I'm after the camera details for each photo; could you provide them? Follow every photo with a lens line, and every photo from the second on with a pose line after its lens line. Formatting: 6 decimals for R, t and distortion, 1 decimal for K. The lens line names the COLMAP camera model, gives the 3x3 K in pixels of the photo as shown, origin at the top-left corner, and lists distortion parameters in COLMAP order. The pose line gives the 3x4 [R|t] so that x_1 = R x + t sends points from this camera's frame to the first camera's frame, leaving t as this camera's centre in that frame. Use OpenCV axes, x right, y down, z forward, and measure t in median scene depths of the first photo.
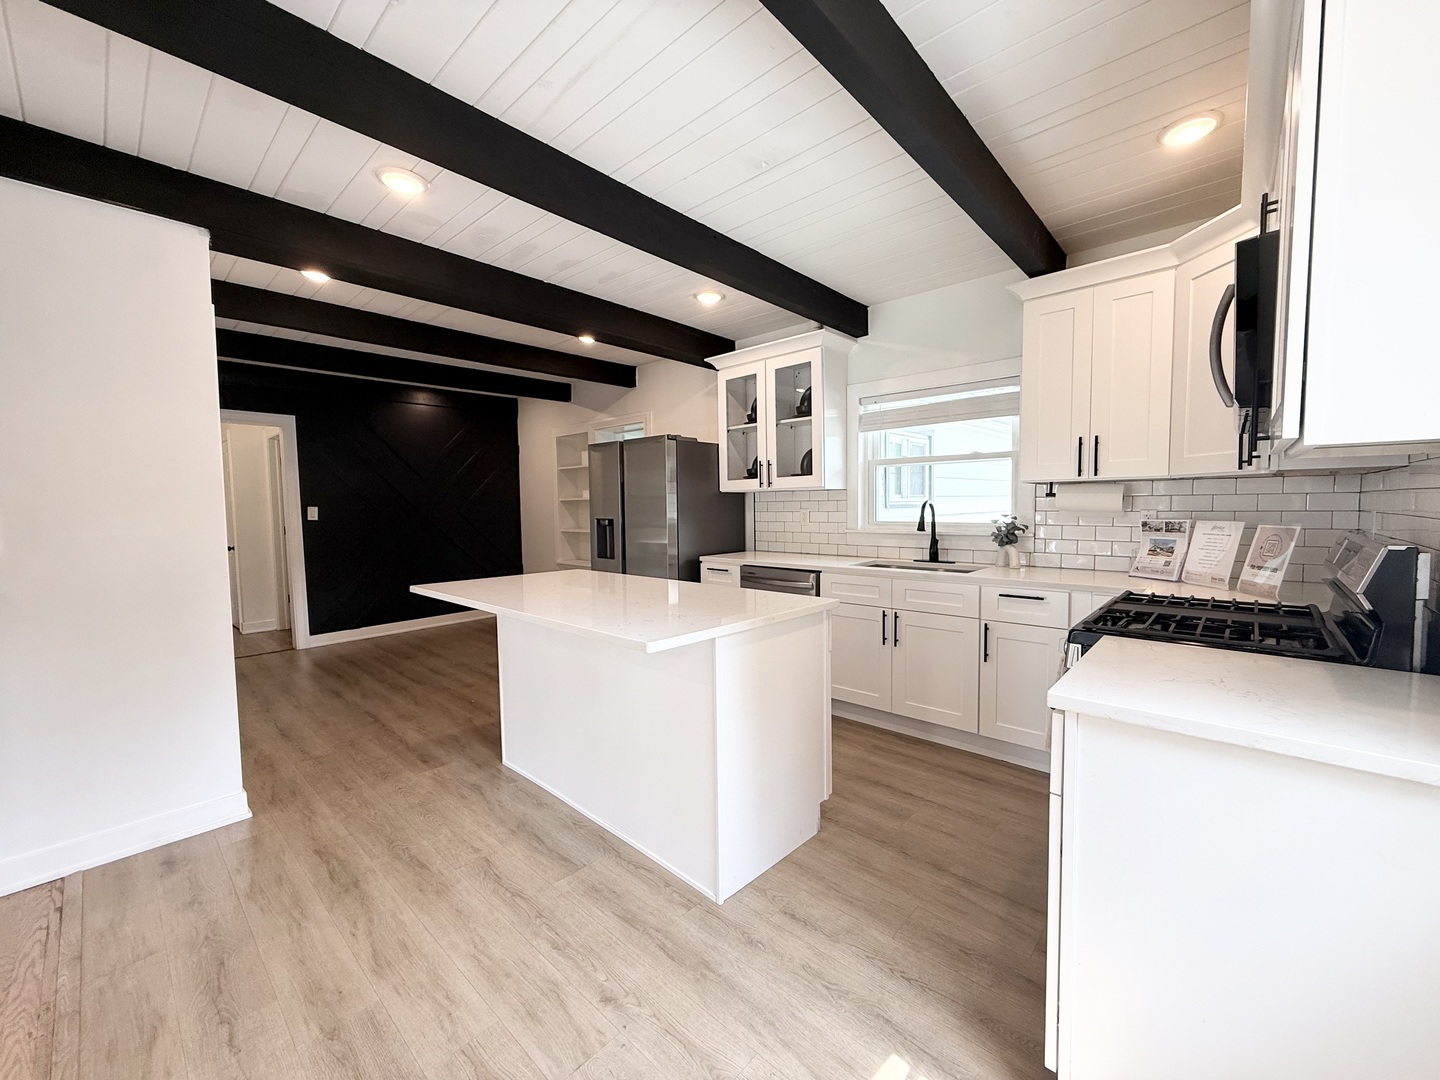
lens RADIAL K [[575.5, 0, 720.0], [0, 575.5, 540.0], [0, 0, 1]] dist [0.000459, -0.000446]
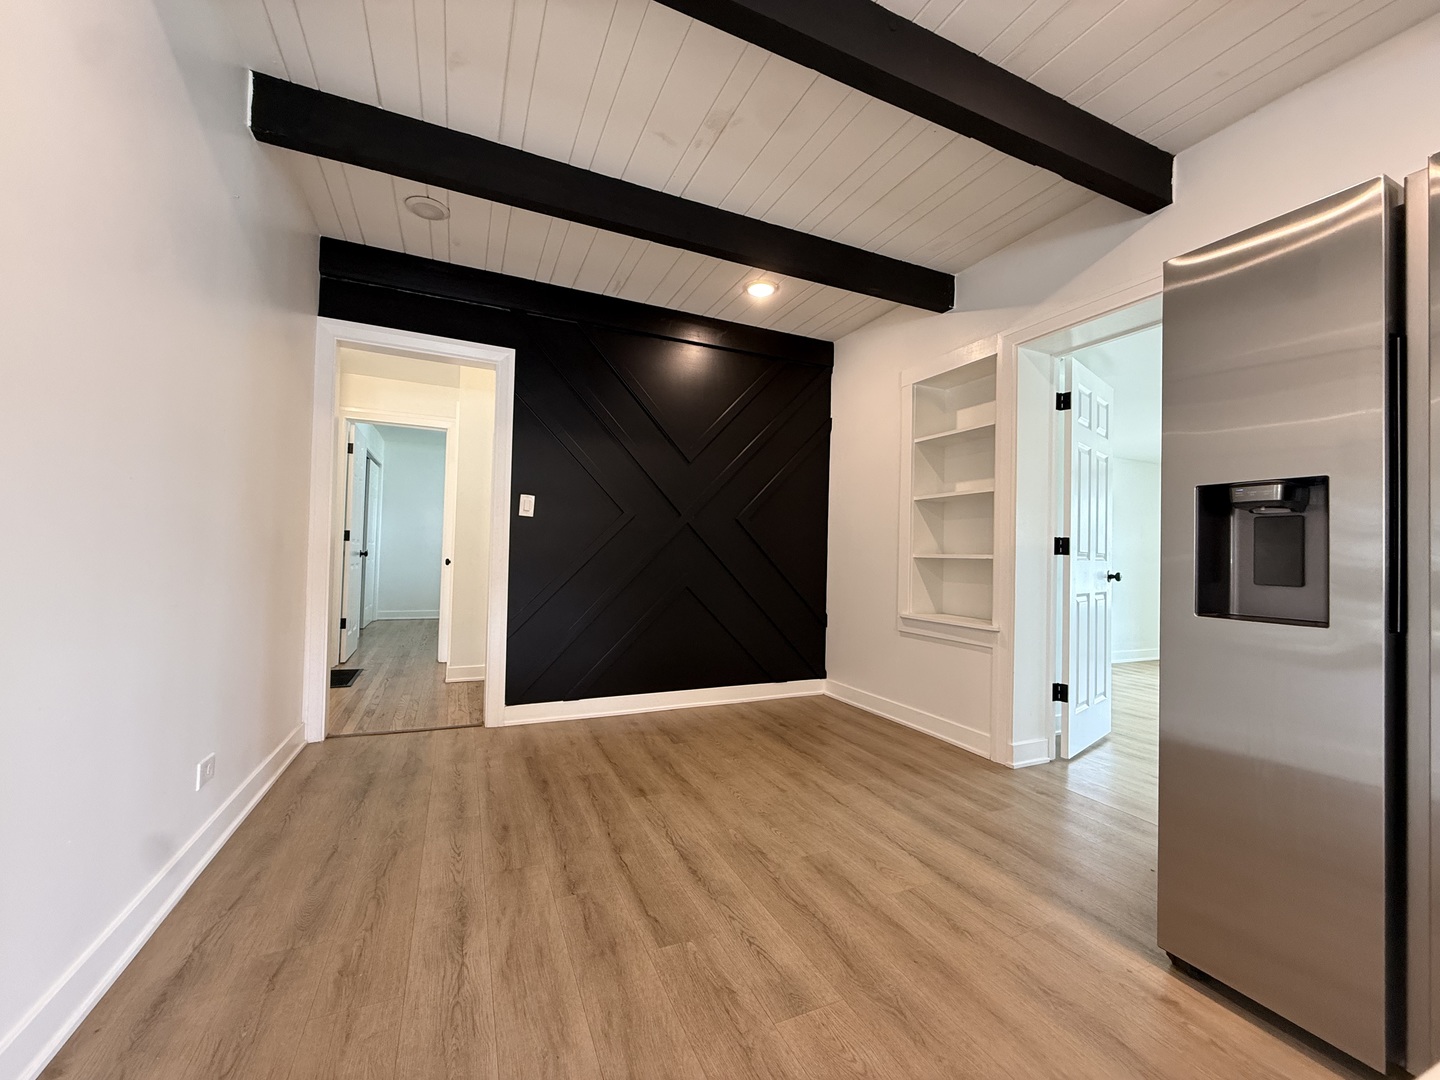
lens RADIAL K [[575.5, 0, 720.0], [0, 575.5, 540.0], [0, 0, 1]] dist [0.000459, -0.000446]
pose [[0.919193, 0.027771, -0.392827, -0.372782], [-0.064298, 0.994708, -0.080132, 0.036466], [0.388523, 0.098915, 0.916115, 0.706911]]
